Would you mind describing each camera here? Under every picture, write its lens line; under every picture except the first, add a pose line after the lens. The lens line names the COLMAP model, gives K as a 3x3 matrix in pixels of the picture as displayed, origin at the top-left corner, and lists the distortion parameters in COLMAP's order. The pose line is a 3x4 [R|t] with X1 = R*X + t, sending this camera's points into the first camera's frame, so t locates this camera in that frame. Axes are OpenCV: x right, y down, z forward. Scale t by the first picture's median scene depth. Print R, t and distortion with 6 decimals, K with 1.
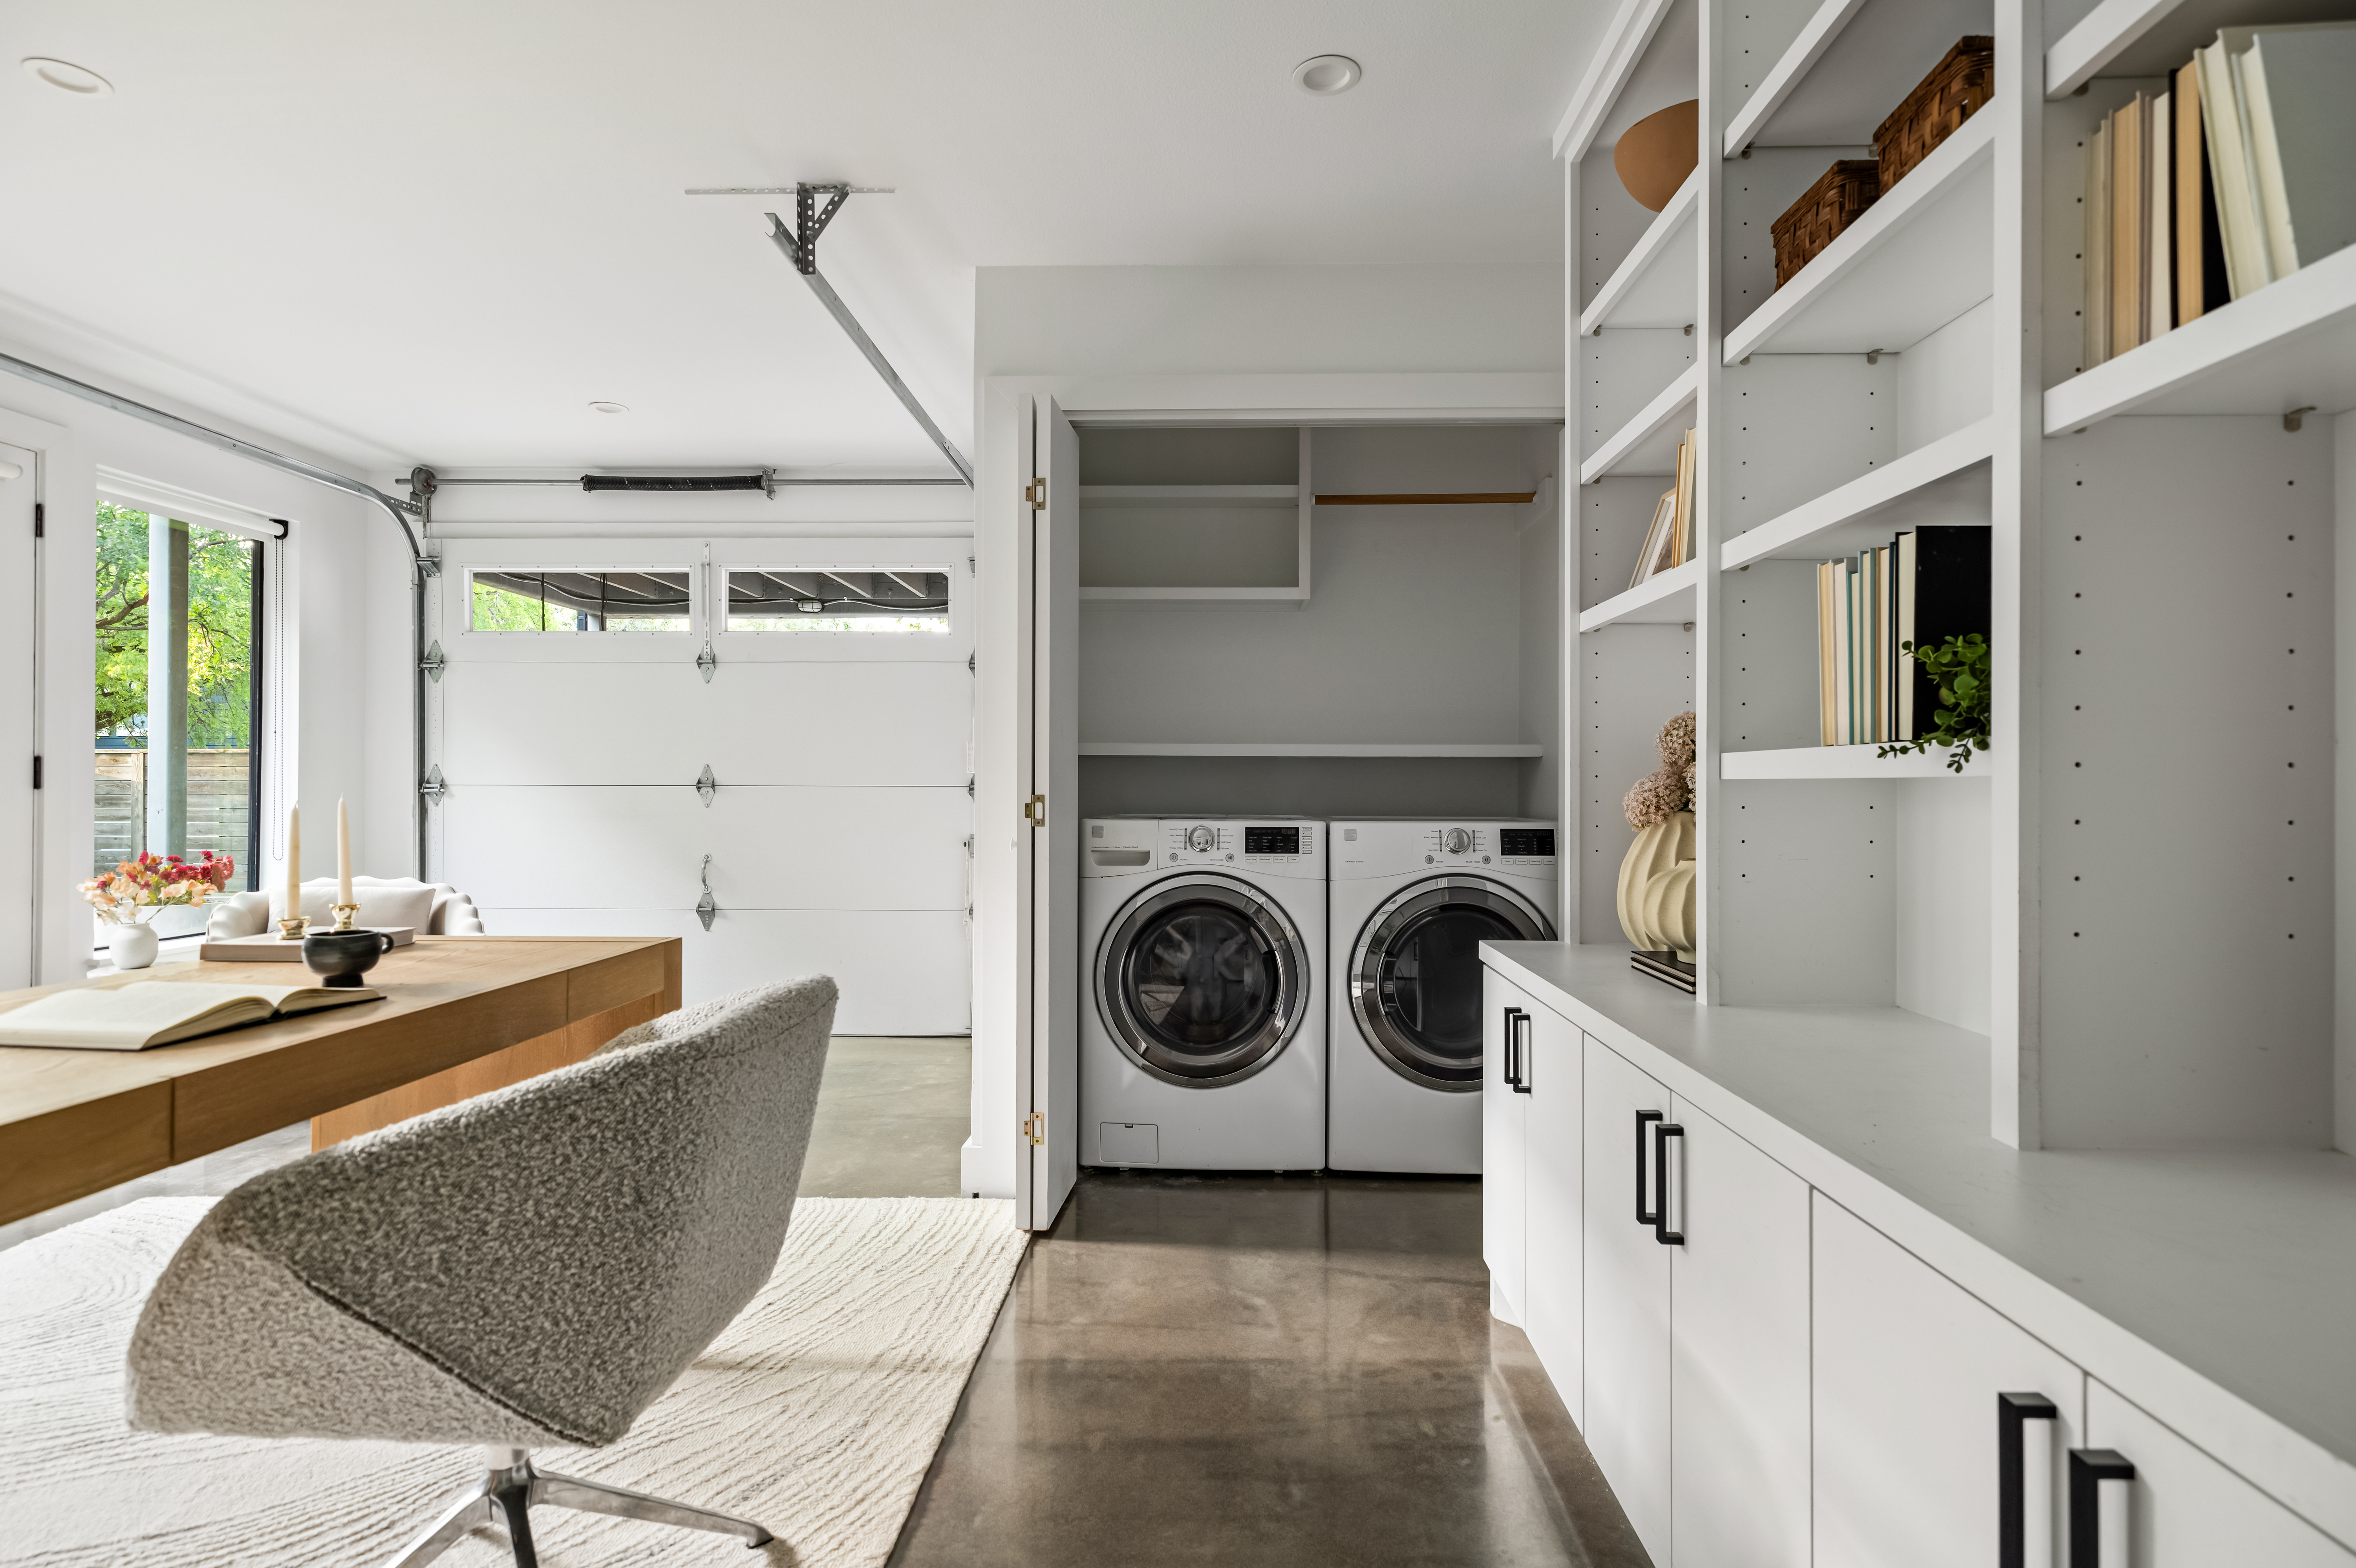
lens RADIAL K [[1208.6, 0, 1183.1], [0, 1208.6, 779.5], [0, 0, 1]] dist [0.006668, -0.000889]
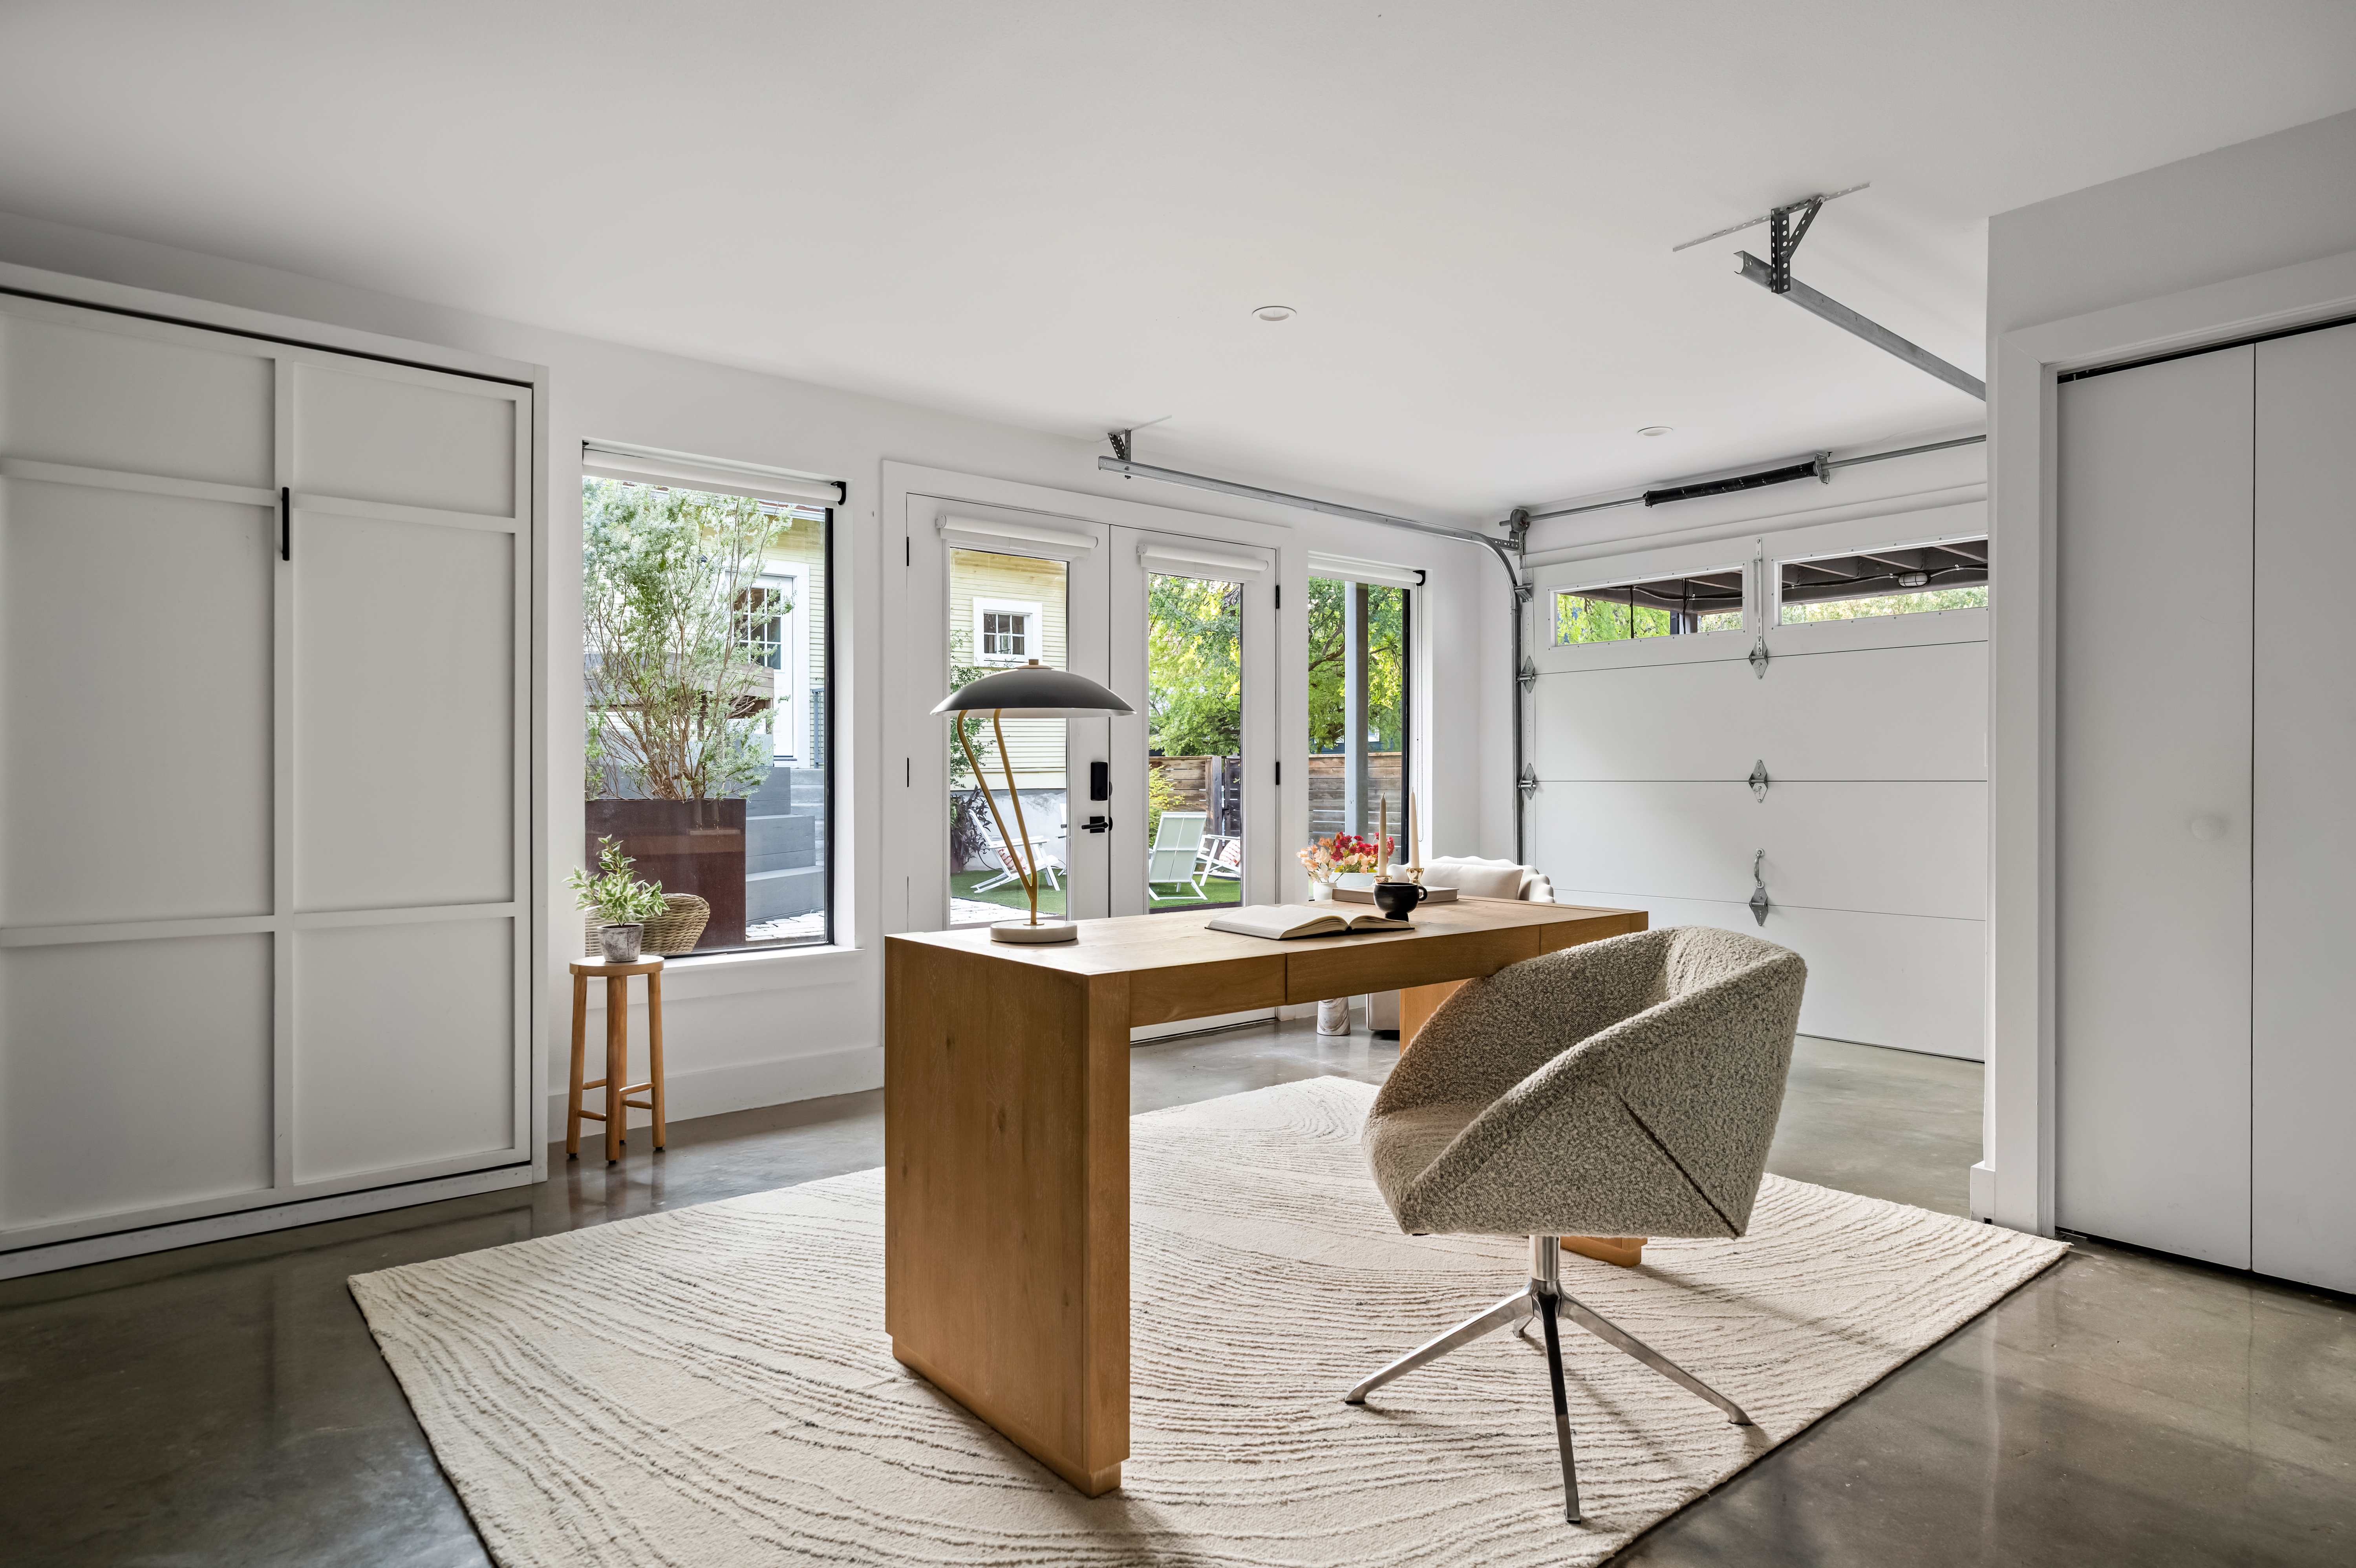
lens RADIAL K [[1347.3, 0, 1189.0], [0, 1347.3, 781.0], [0, 0, 1]] dist [0.002199, -0.000207]
pose [[0.660296, -0.003066, -0.750999, 0.151562], [0.006811, 0.999975, 0.001906, -0.000301], [0.750975, -0.006374, 0.660300, -0.106682]]
